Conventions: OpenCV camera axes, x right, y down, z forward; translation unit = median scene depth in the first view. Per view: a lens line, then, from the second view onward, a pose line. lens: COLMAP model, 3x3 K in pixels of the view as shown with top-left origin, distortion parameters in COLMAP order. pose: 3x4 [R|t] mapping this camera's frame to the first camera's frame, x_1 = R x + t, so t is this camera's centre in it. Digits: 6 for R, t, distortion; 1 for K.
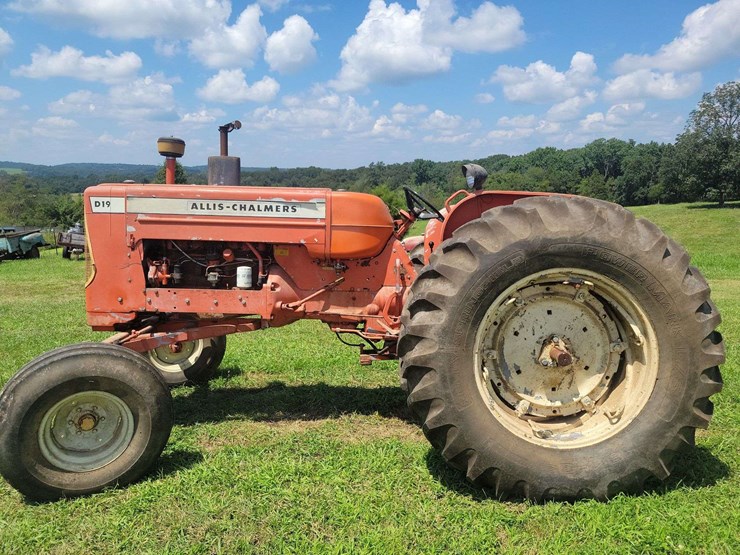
lens RADIAL K [[558.3, 0, 364.8], [0, 558.3, 276.9], [0, 0, 1]] dist [0.047998, -0.031715]
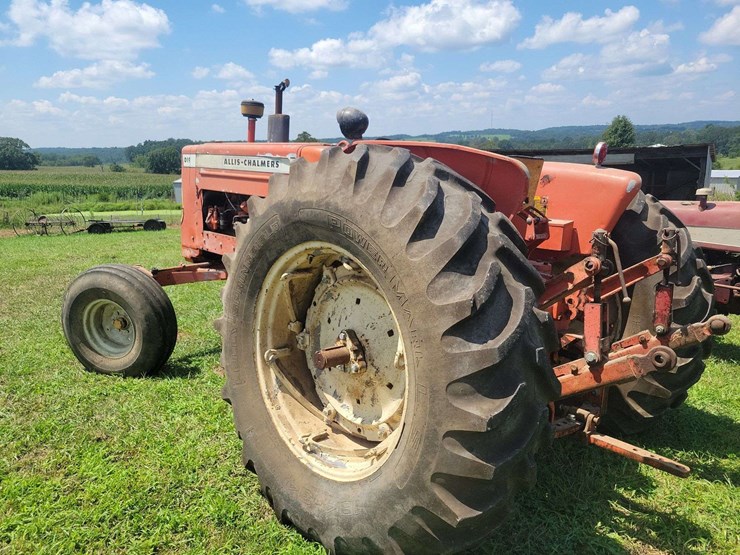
lens RADIAL K [[558.3, 0, 367.6], [0, 558.3, 276.7], [0, 0, 1]] dist [0.047998, -0.031715]
pose [[0.709792, 0.142063, -0.689937, 0.711832], [-0.096751, 0.989831, 0.104278, -0.041539], [0.697735, -0.007264, 0.716319, 0.388119]]
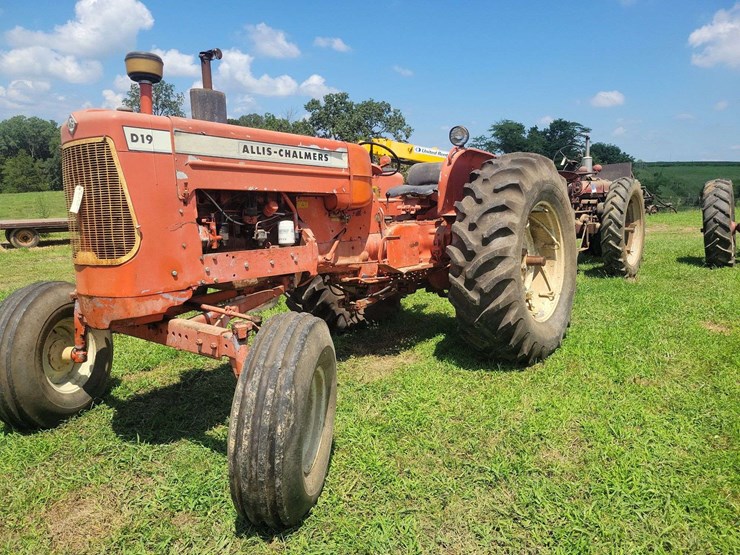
lens RADIAL K [[558.3, 0, 369.6], [0, 558.3, 277.3], [0, 0, 1]] dist [0.047998, -0.031715]
pose [[0.590893, -0.127351, 0.796635, -0.875124], [0.105331, 0.991188, 0.080324, 0.013551], [-0.799844, 0.036448, 0.599100, 0.368894]]
